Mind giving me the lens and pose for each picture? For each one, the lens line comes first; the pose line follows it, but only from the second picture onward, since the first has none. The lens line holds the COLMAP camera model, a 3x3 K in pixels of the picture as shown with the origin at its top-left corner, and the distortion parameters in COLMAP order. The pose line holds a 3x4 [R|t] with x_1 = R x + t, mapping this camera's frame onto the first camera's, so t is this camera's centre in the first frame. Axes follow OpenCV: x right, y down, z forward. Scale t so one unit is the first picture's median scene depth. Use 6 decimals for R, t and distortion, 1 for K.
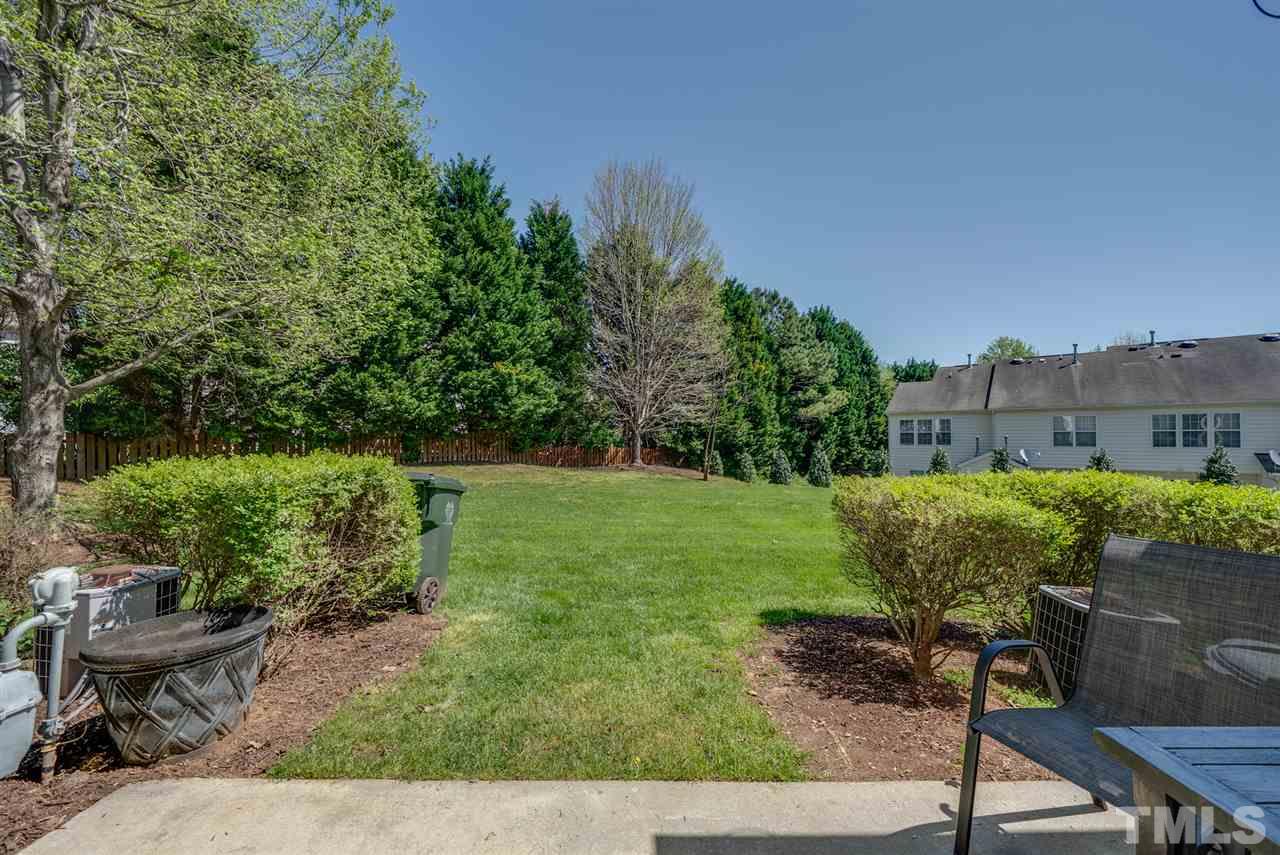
lens RADIAL K [[522.3, 0, 650.9], [0, 522.3, 427.9], [0, 0, 1]] dist [-0.006214, 0.000338]
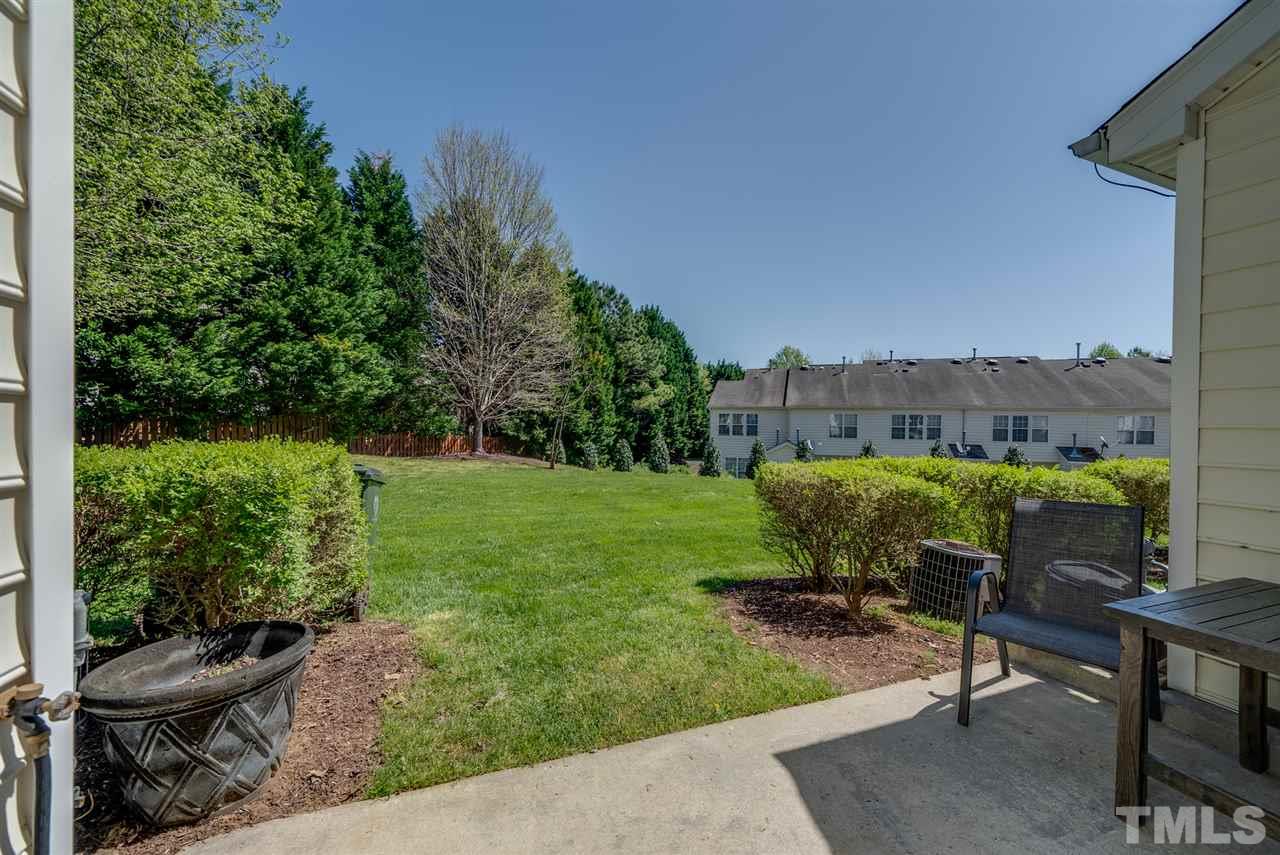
lens RADIAL K [[522.3, 0, 654.0], [0, 522.3, 430.0], [0, 0, 1]] dist [-0.006214, 0.000338]
pose [[0.926470, 0.013732, 0.376117, -0.109380], [-0.023404, 0.999502, 0.021157, -0.000247], [-0.375639, -0.028404, 0.926331, -0.001925]]
